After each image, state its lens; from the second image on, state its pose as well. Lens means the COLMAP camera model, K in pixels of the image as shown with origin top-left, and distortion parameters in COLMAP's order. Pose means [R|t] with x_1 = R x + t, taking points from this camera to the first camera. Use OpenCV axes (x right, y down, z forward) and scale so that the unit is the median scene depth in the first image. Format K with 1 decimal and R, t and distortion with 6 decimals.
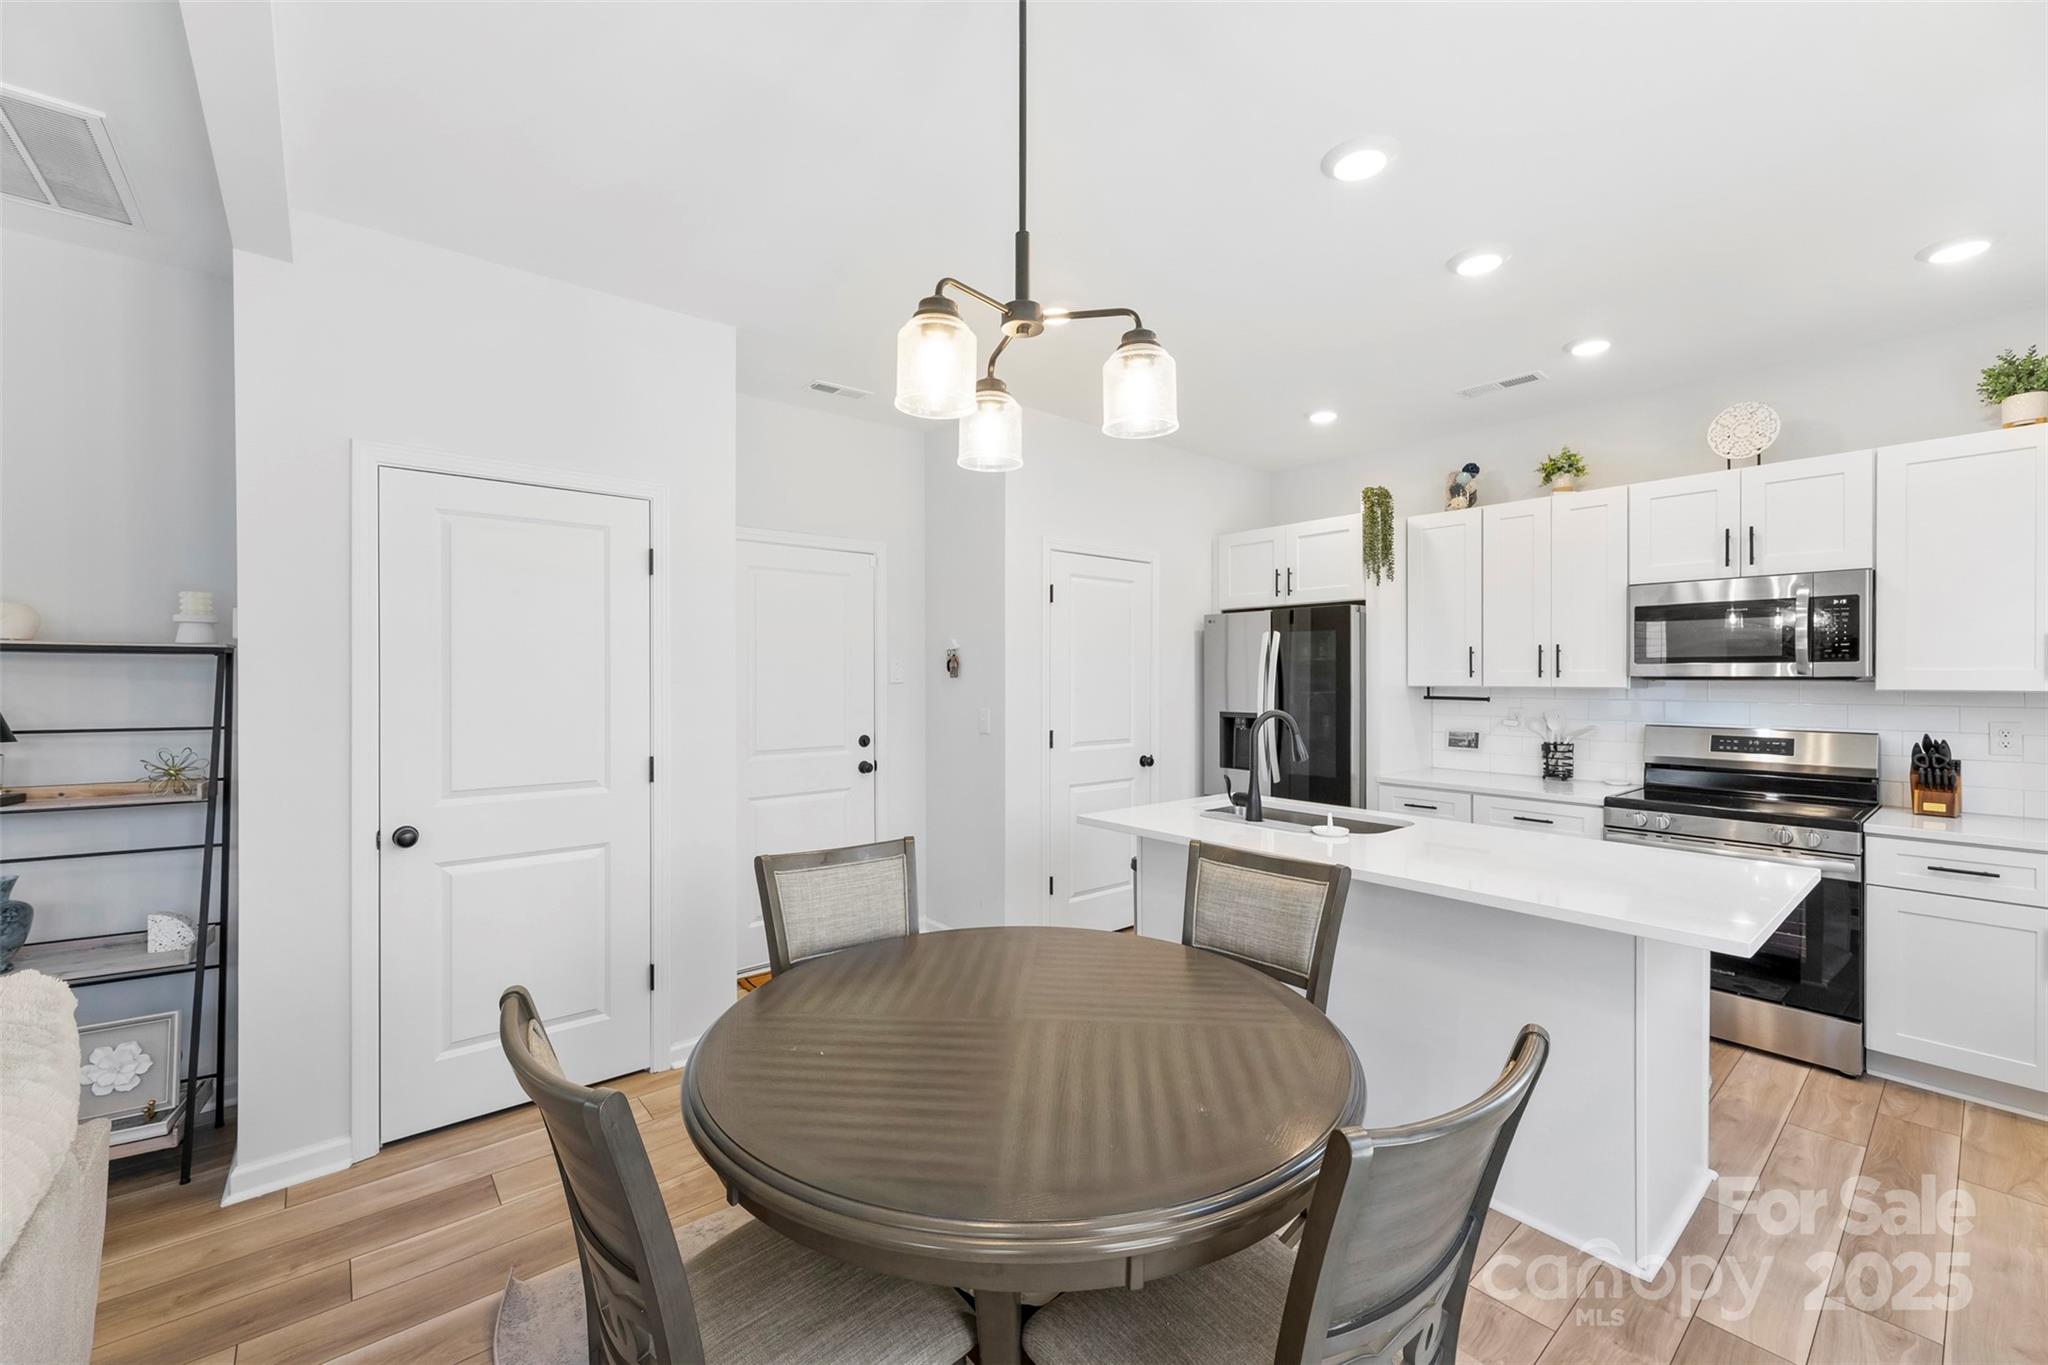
lens RADIAL K [[820.4, 0, 1026.8], [0, 820.4, 678.1], [0, 0, 1]] dist [0.000624, 0.000248]
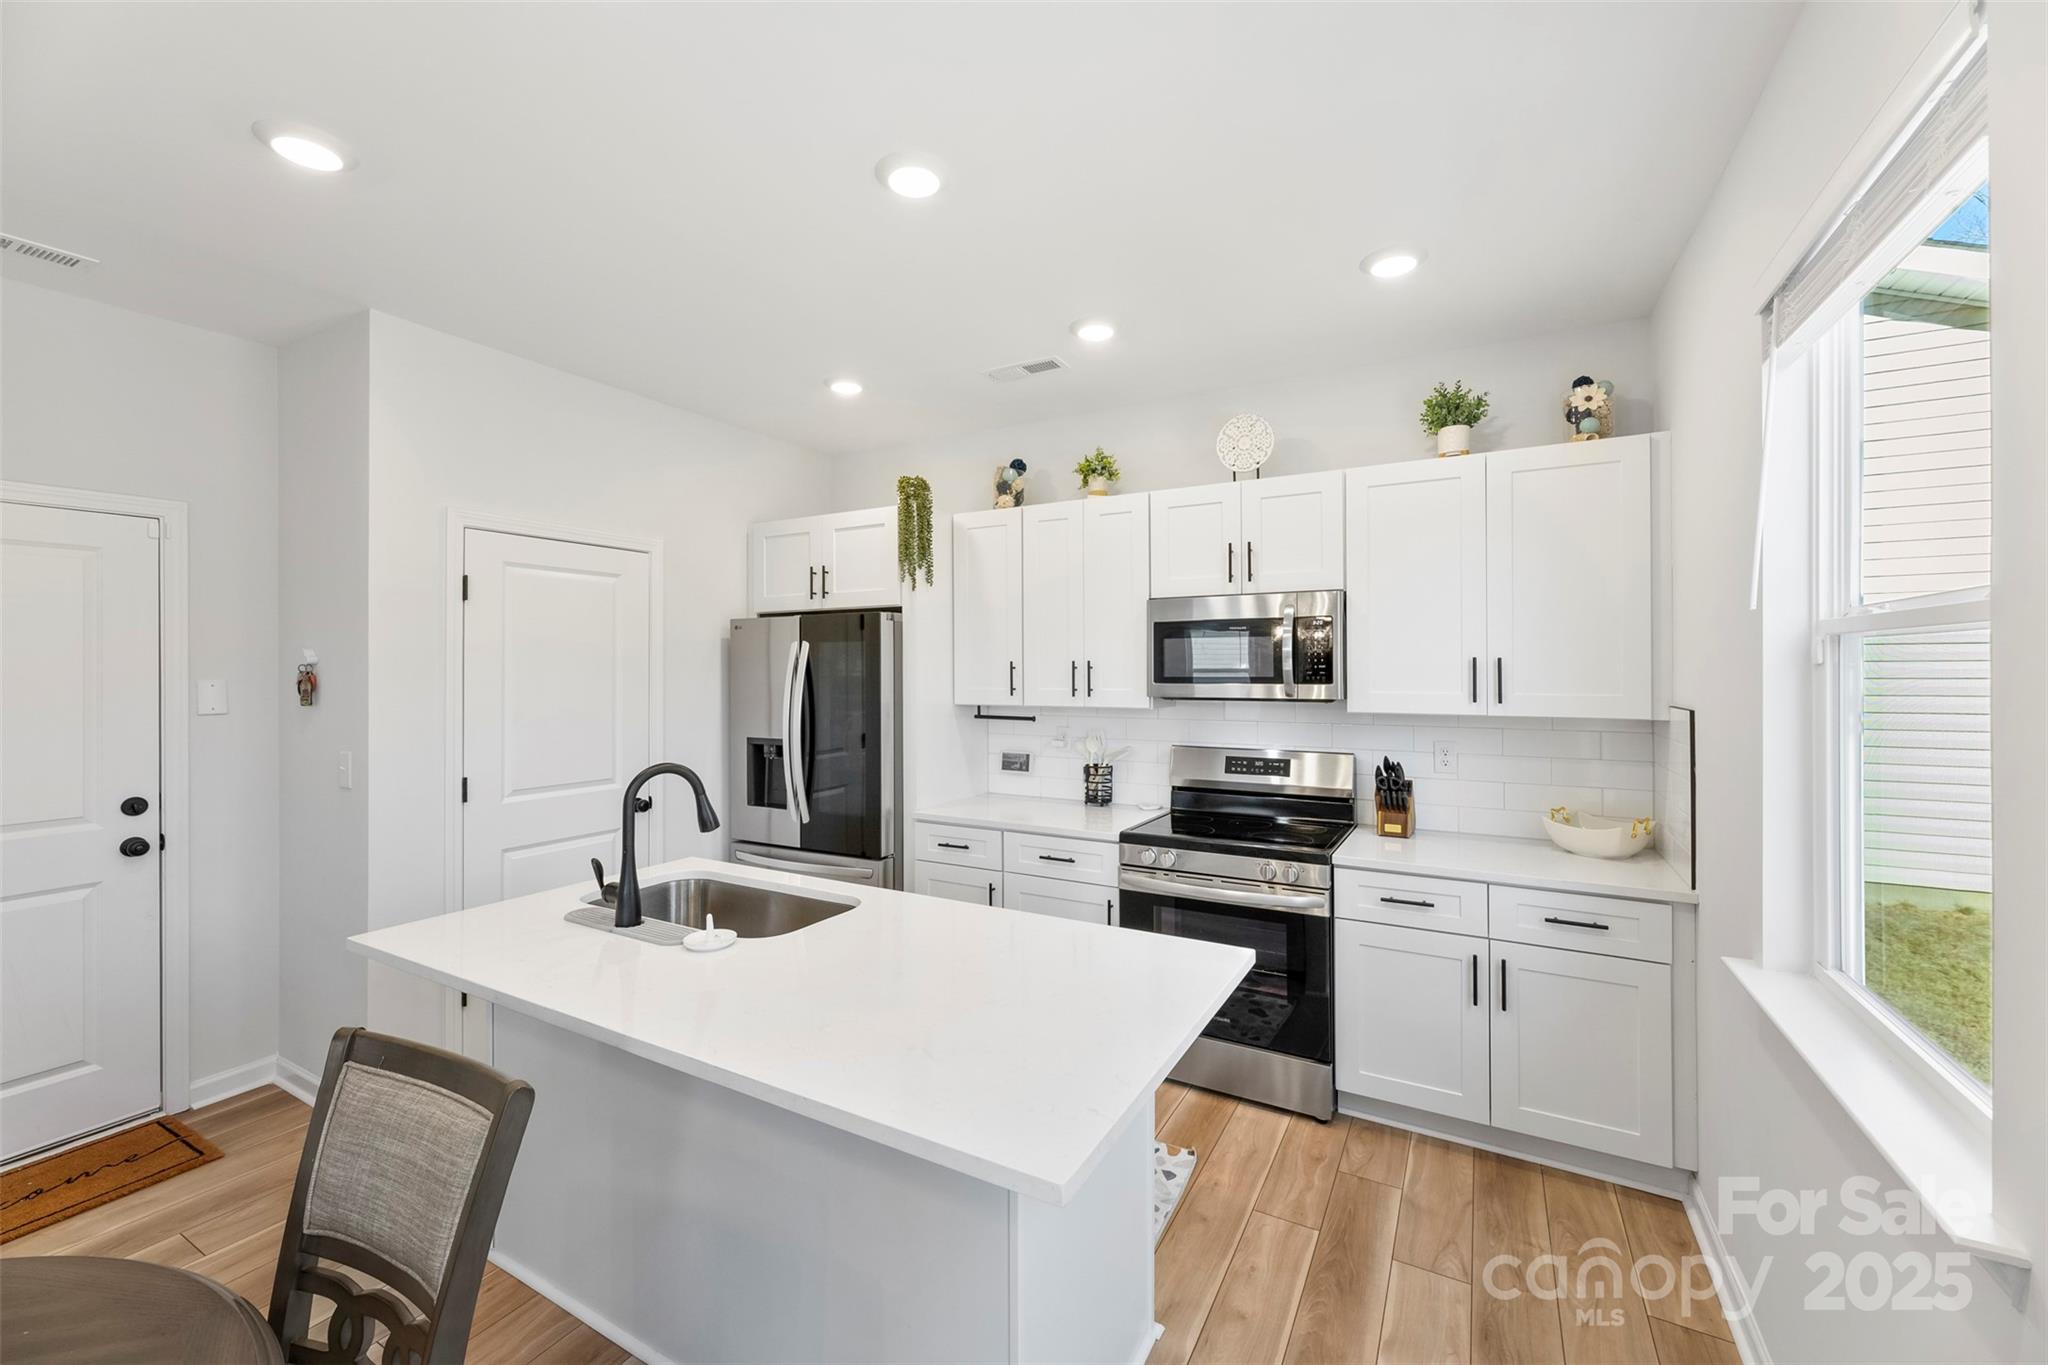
lens RADIAL K [[820.4, 0, 1022.7], [0, 820.4, 664.2], [0, 0, 1]] dist [0.000624, 0.000248]
pose [[0.936834, -0.001210, 0.349772, 0.320843], [0.004703, 0.999947, -0.009138, -0.036591], [-0.349742, 0.010205, 0.936790, 0.209142]]
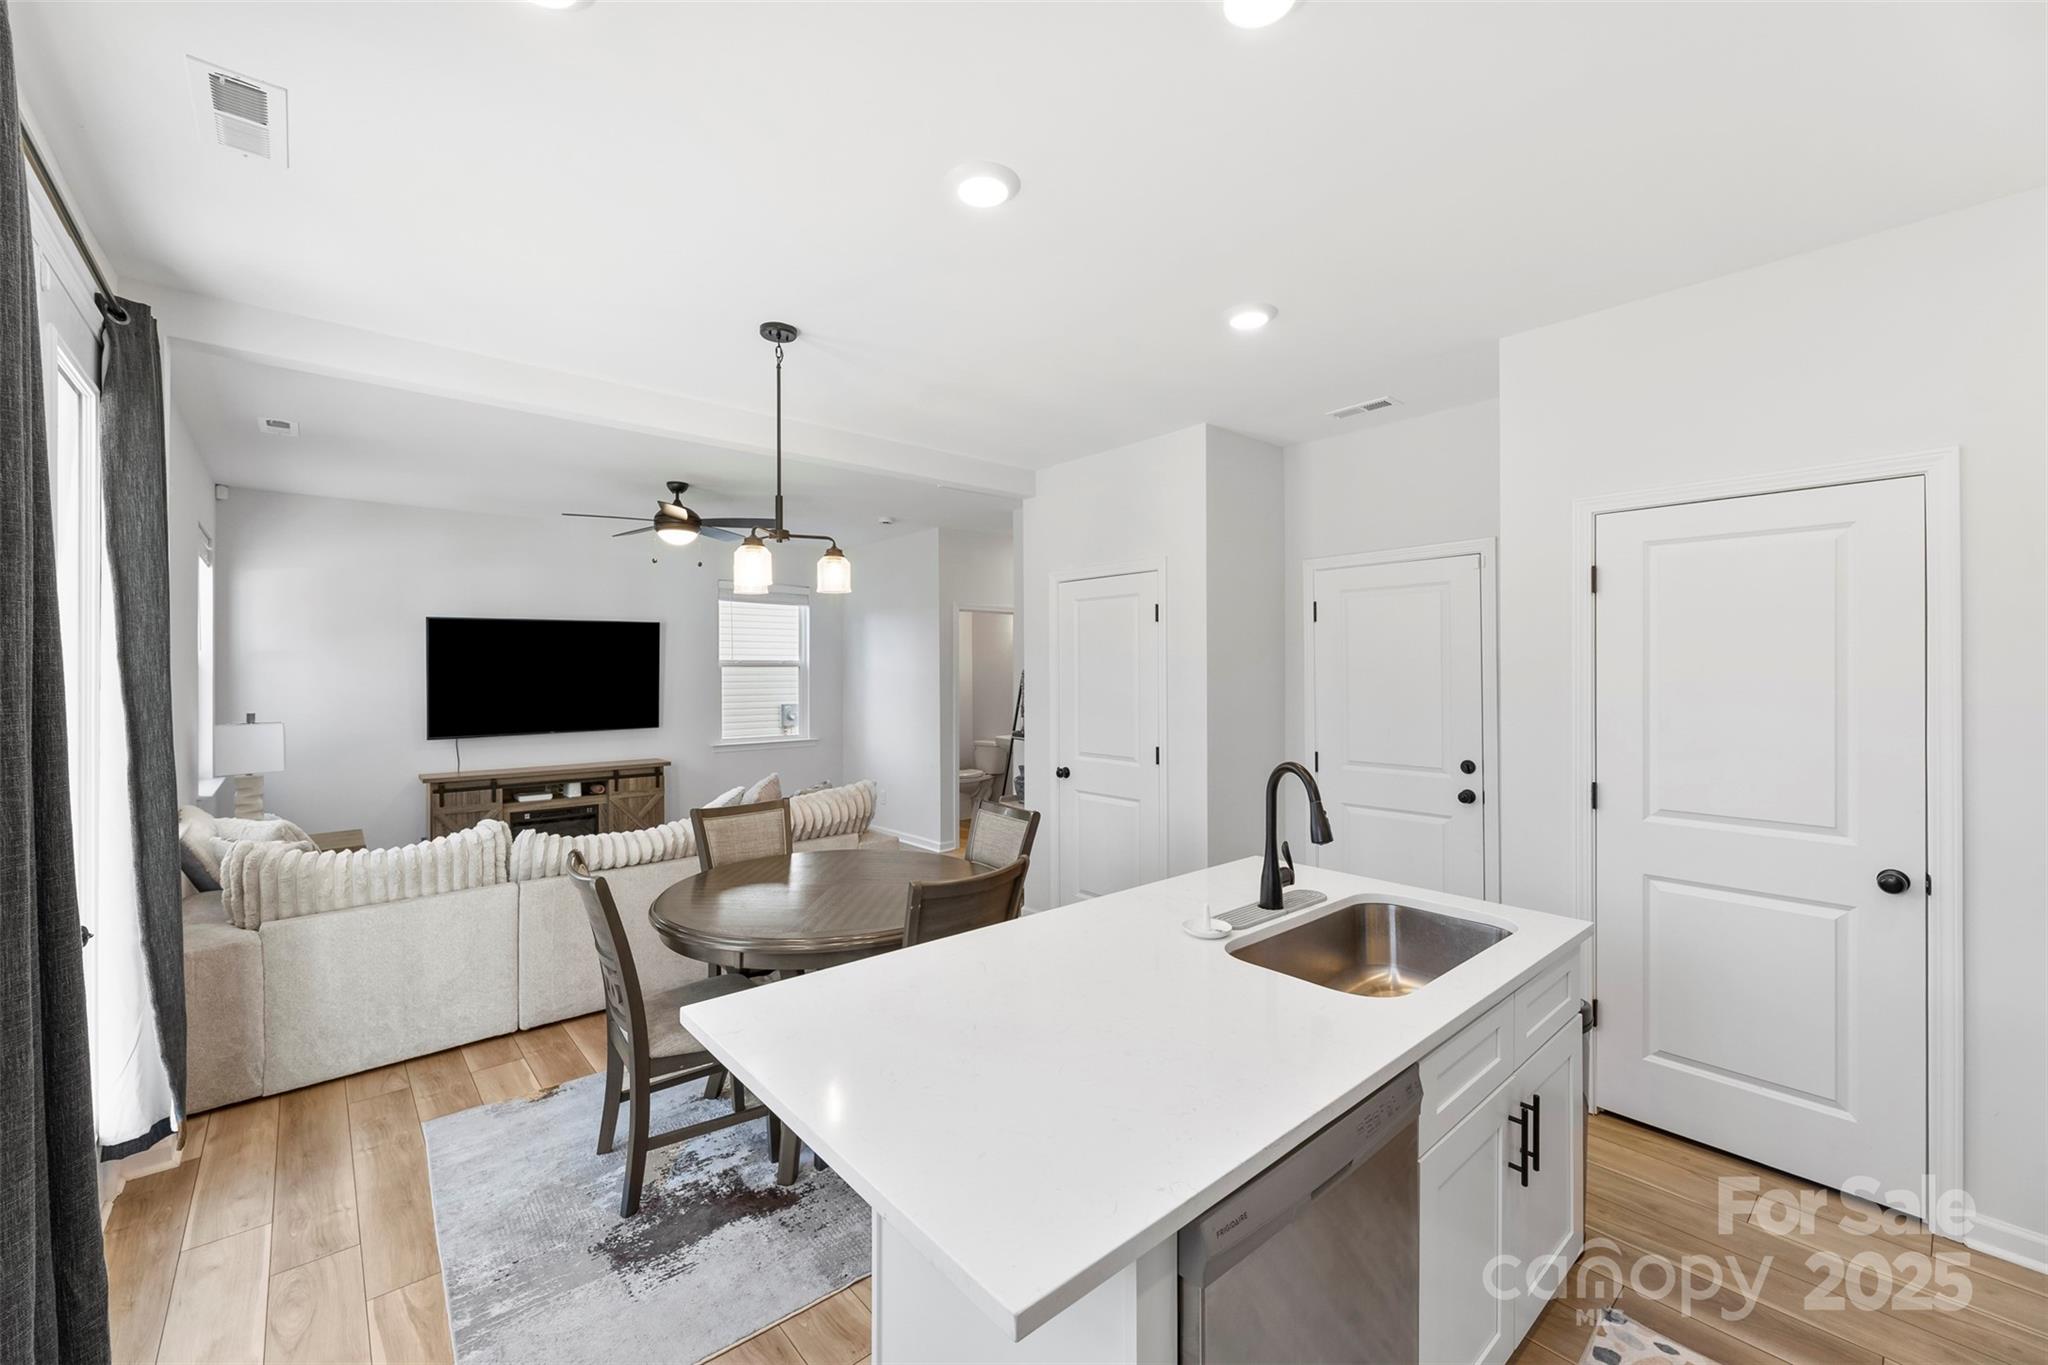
lens RADIAL K [[820.4, 0, 1027.3], [0, 820.4, 670.3], [0, 0, 1]] dist [0.000624, 0.000248]
pose [[0.016395, -0.001257, -0.999865, 0.943773], [-0.001023, 0.999999, -0.001274, -0.036751], [0.999865, 0.001043, 0.016393, 0.710451]]
